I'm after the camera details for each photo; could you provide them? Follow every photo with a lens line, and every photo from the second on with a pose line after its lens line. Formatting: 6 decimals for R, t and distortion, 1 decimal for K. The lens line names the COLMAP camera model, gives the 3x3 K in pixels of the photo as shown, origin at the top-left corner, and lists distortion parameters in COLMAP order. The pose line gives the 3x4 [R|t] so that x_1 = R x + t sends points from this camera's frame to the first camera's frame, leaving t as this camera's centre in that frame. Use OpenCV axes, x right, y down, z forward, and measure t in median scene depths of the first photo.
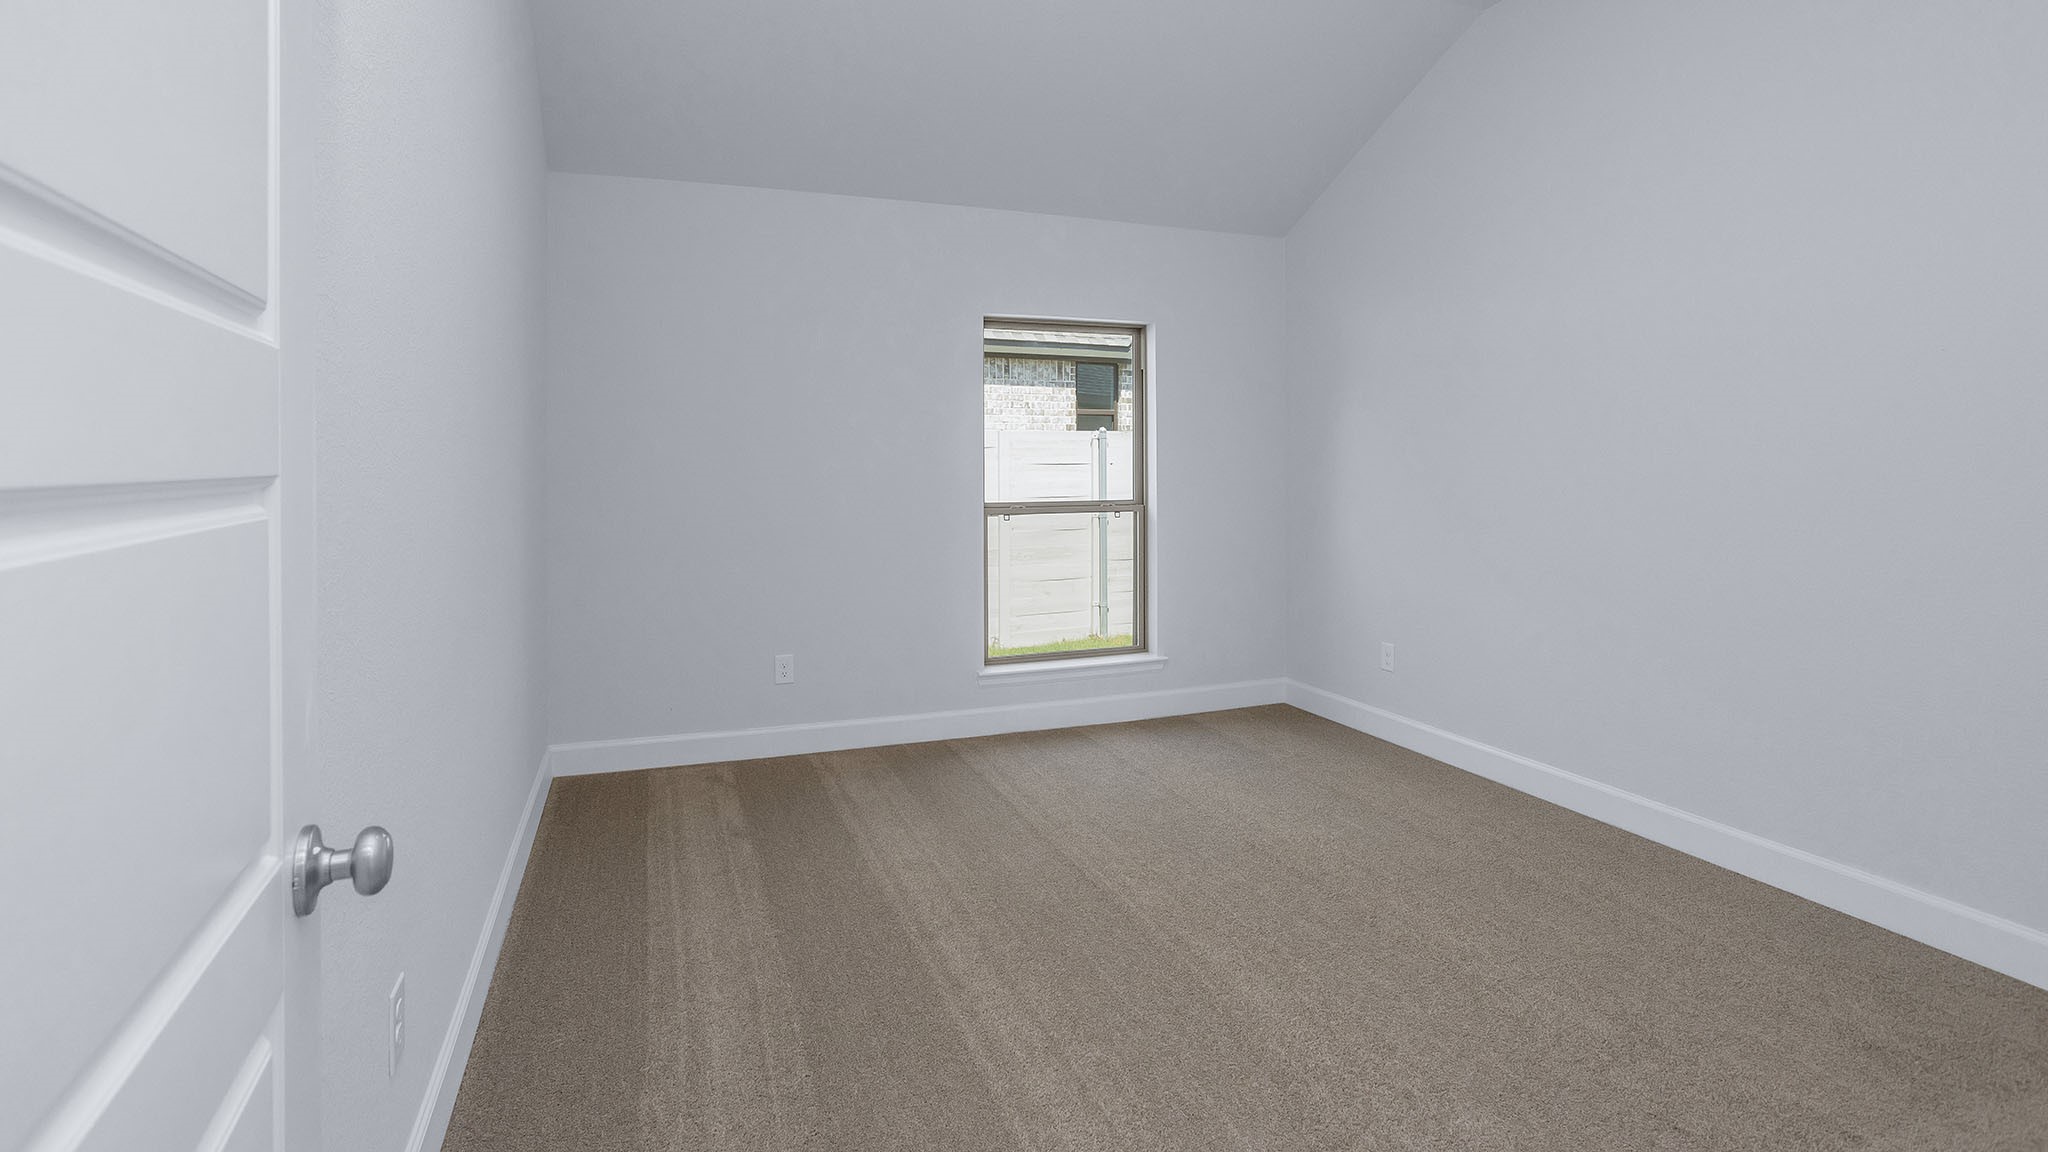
lens RADIAL K [[992.9, 0, 1024.0], [0, 992.9, 576.0], [0, 0, 1]] dist [-0.053563, 0.000014]
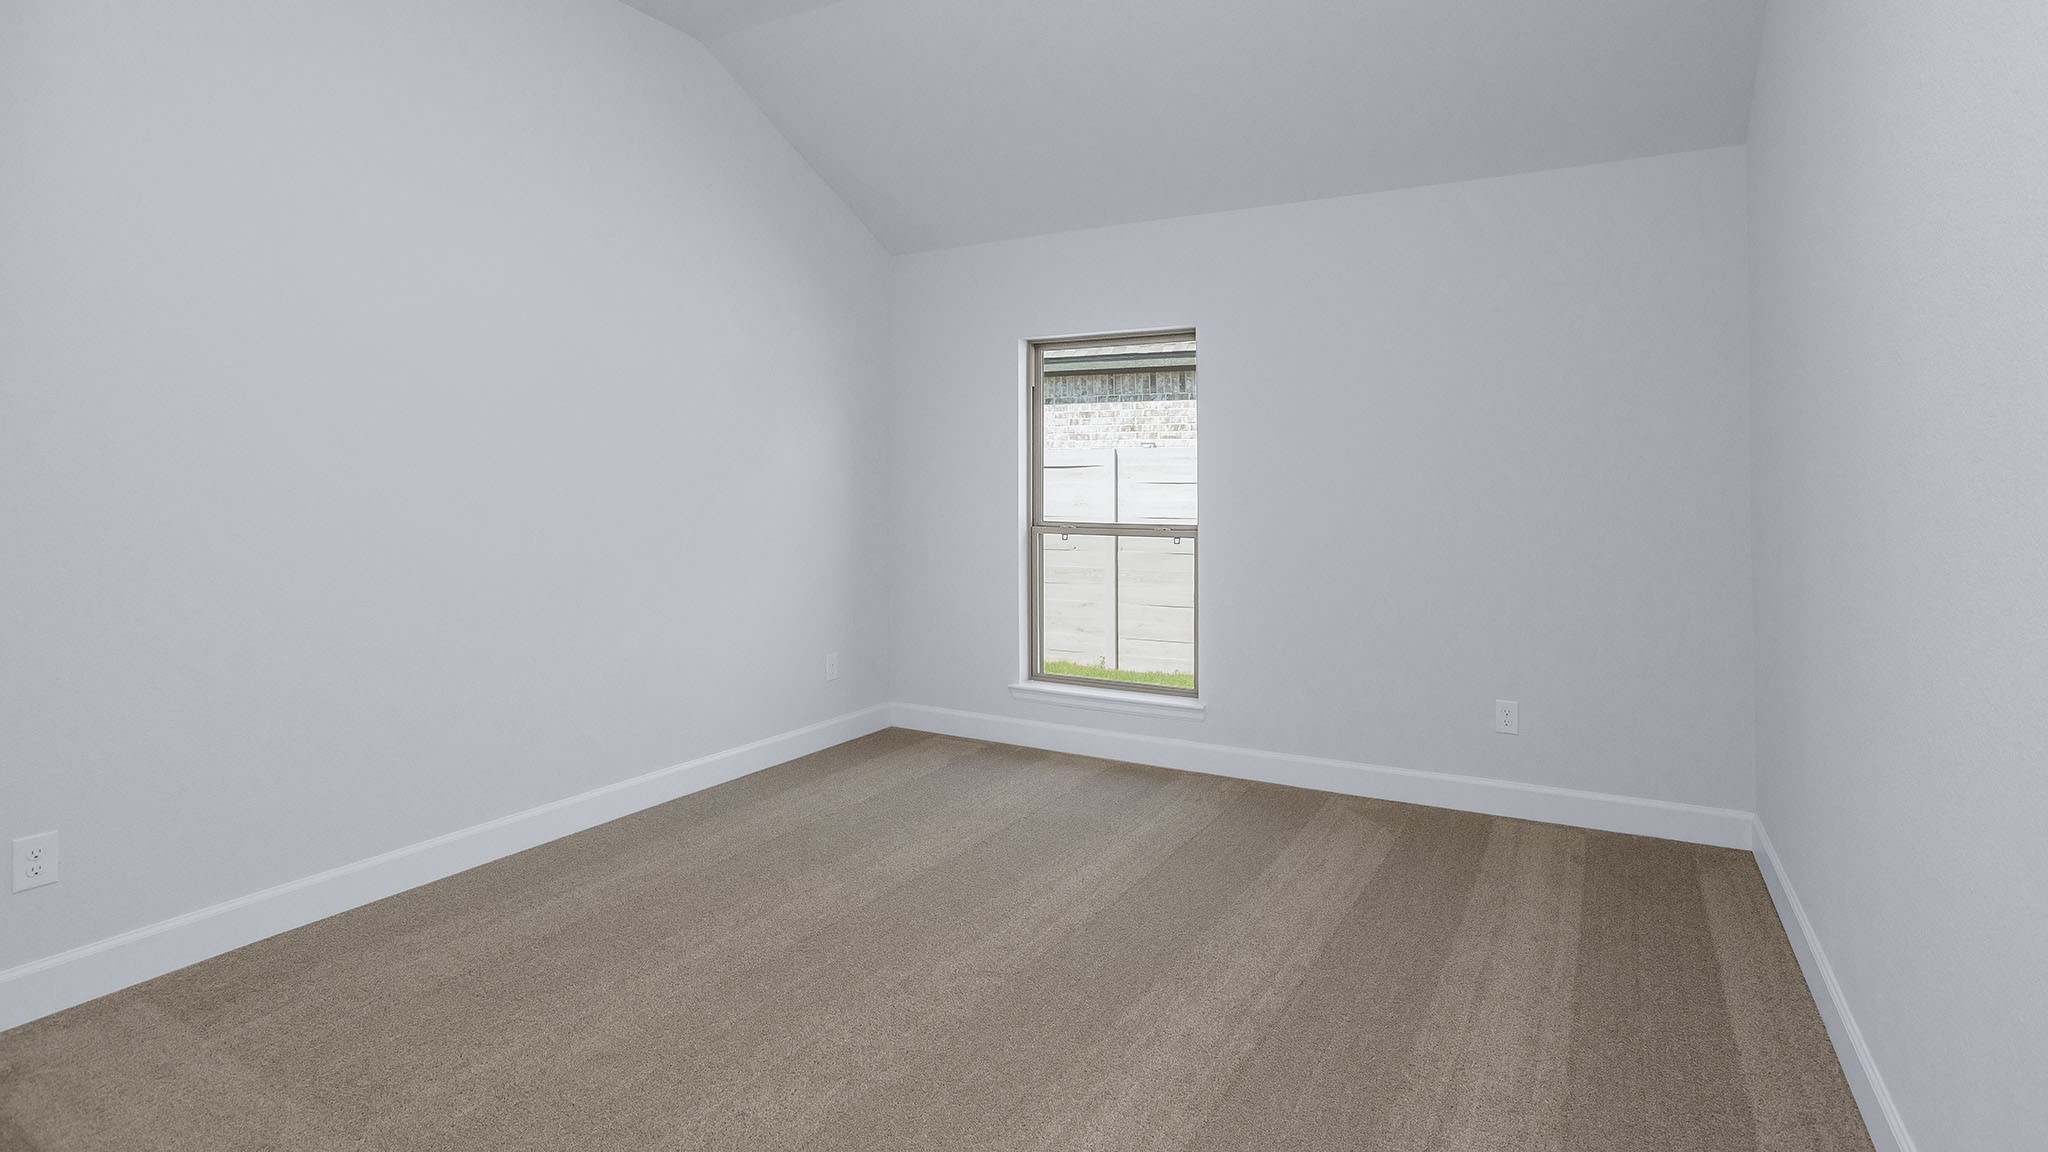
lens RADIAL K [[1068.1, 0, 1024.0], [0, 1068.1, 576.0], [0, 0, 1]] dist [0.000216, -0.000043]
pose [[0.605539, 0.073406, -0.792423, 0.799424], [-0.092375, 0.995489, 0.021627, -0.038064], [0.790436, 0.060104, 0.609589, 0.307354]]
